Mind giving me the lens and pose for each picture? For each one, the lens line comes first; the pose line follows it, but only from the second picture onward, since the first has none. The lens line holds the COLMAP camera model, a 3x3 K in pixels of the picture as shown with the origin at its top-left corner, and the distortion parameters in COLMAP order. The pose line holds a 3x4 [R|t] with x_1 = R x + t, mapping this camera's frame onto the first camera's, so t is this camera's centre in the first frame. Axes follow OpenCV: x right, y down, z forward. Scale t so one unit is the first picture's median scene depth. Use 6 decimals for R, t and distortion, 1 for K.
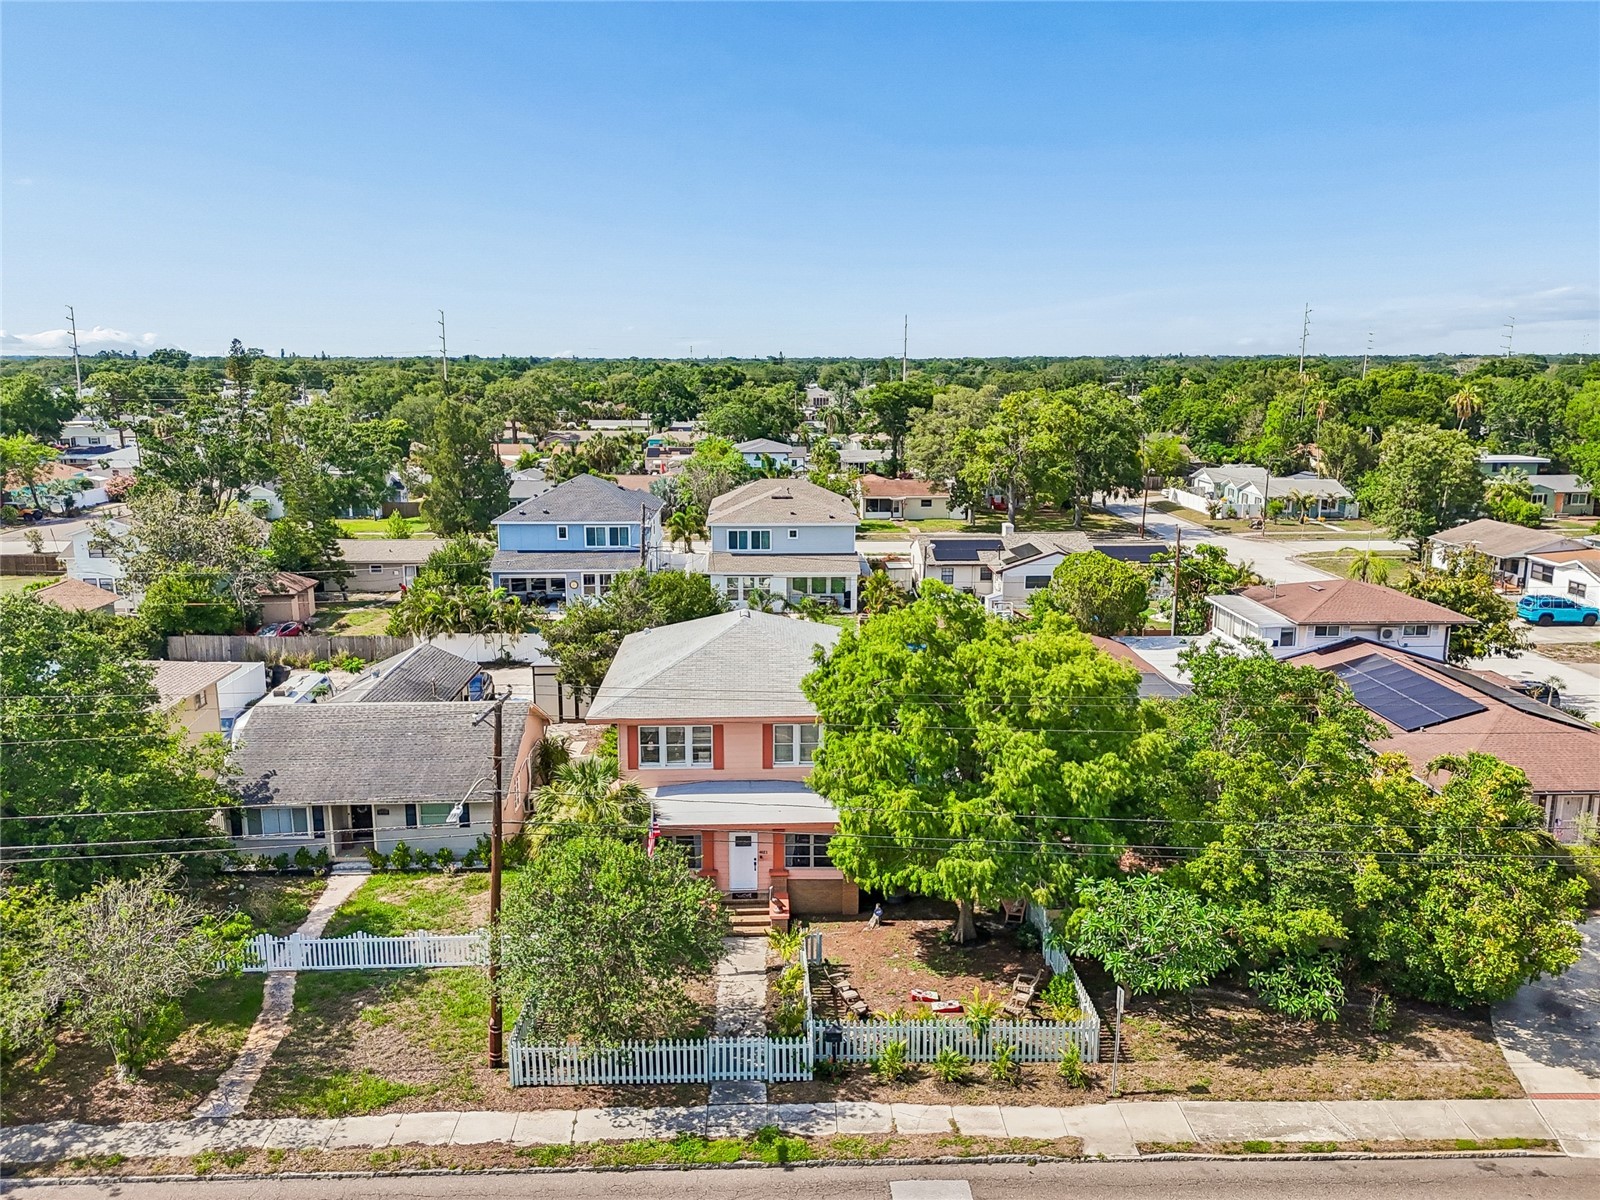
lens RADIAL K [[1202.1, 0, 805.9], [0, 1202.1, 669.9], [0, 0, 1]] dist [0.092577, -0.095246]
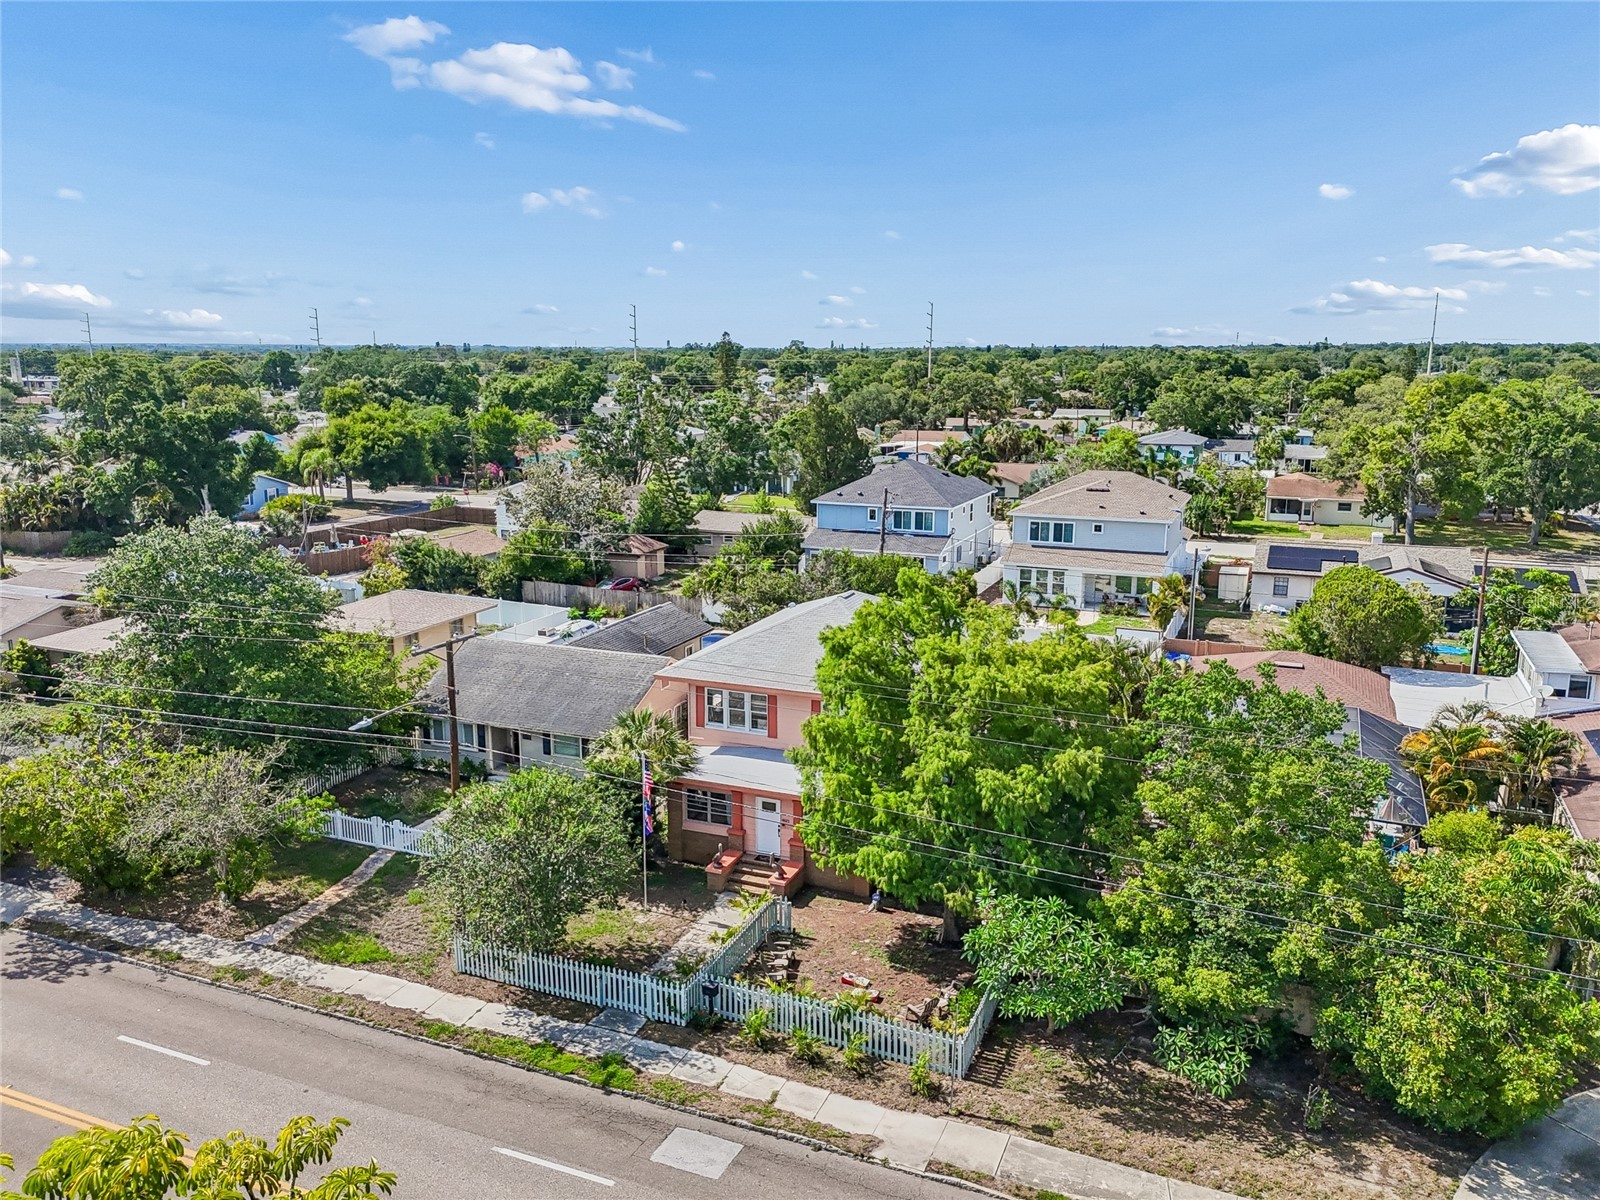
lens RADIAL K [[1202.1, 0, 805.9], [0, 1202.1, 669.9], [0, 0, 1]] dist [0.092577, -0.095246]
pose [[0.908020, 0.110901, -0.403981, 0.438473], [-0.107476, 0.993717, 0.031224, -0.014589], [0.404906, 0.015066, 0.914234, 0.060186]]
